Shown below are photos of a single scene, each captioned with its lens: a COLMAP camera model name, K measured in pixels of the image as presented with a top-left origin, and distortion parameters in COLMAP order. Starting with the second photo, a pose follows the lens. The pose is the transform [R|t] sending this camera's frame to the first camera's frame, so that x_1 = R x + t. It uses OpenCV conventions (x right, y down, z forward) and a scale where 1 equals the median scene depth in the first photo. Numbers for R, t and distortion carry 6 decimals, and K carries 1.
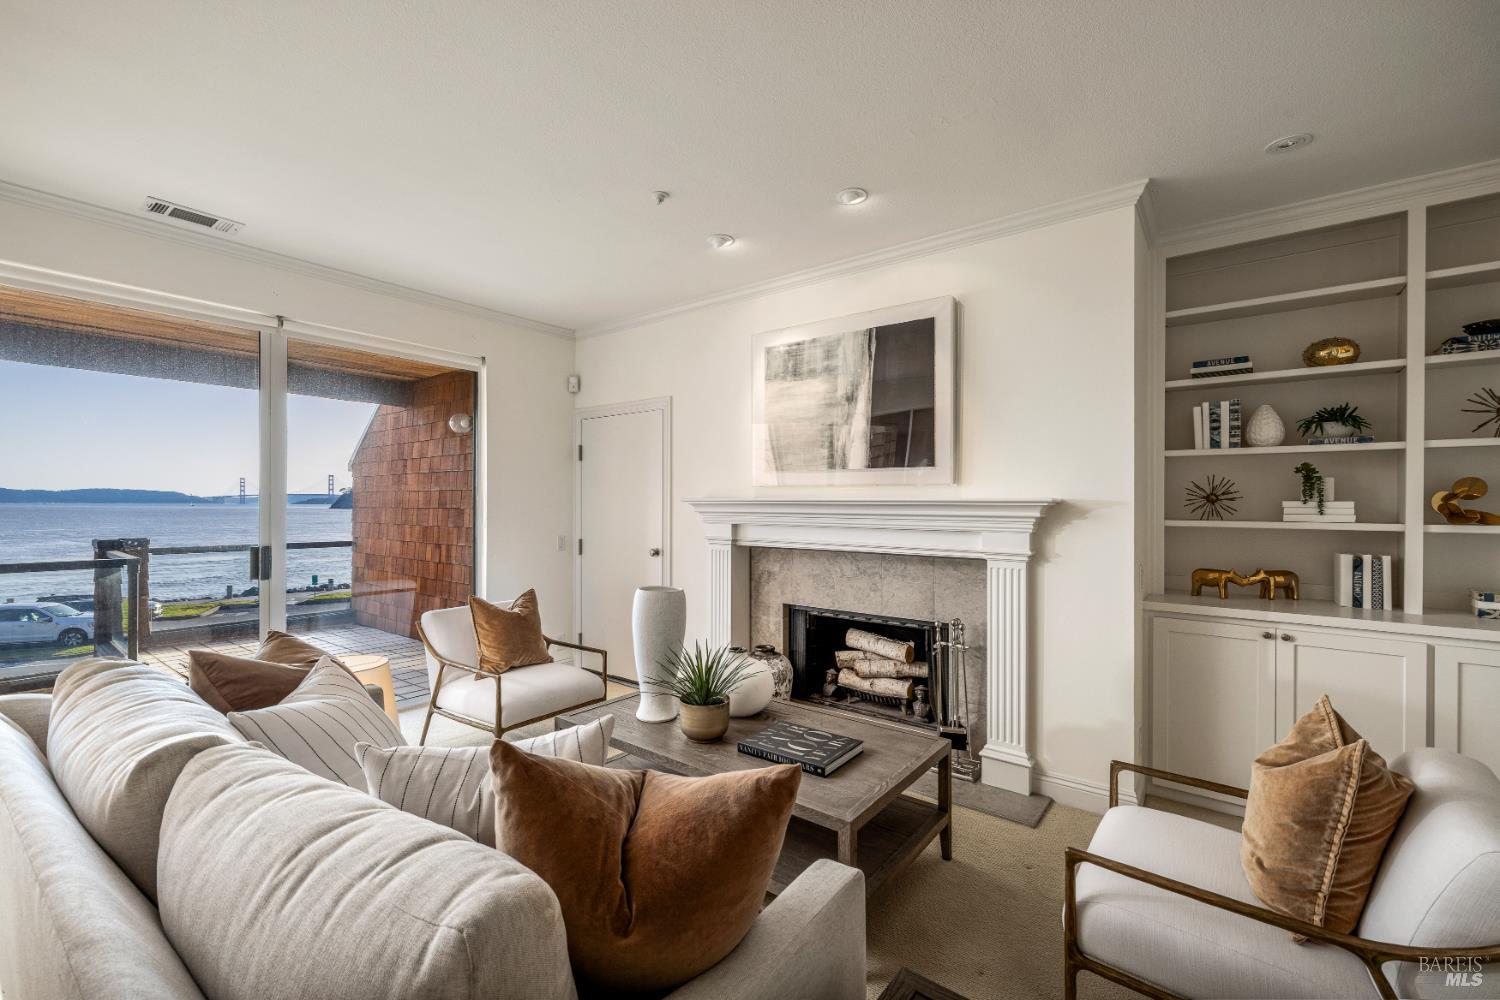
lens RADIAL K [[621.2, 0, 737.1], [0, 621.2, 493.9], [0, 0, 1]] dist [0.002664, 0.000376]
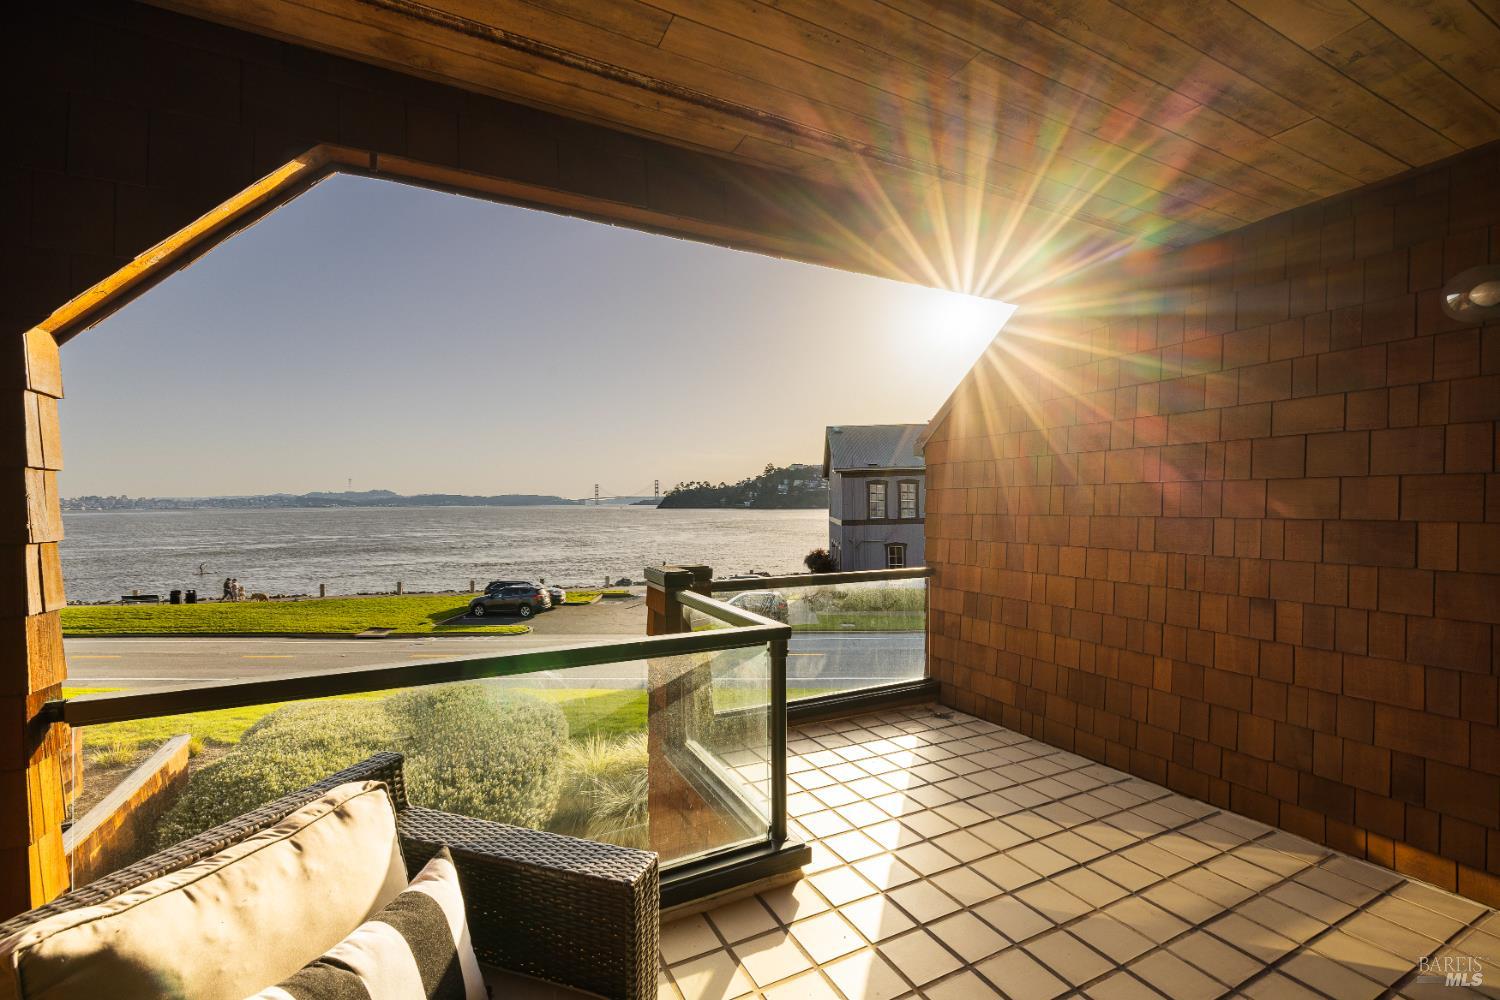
lens RADIAL K [[621.2, 0, 741.3], [0, 621.2, 502.2], [0, 0, 1]] dist [0.002664, 0.000376]
pose [[0.903667, -0.005960, -0.428194, -0.106132], [0.011858, 0.999868, 0.011108, 0.000674], [0.428071, -0.015115, 0.903619, 0.075912]]
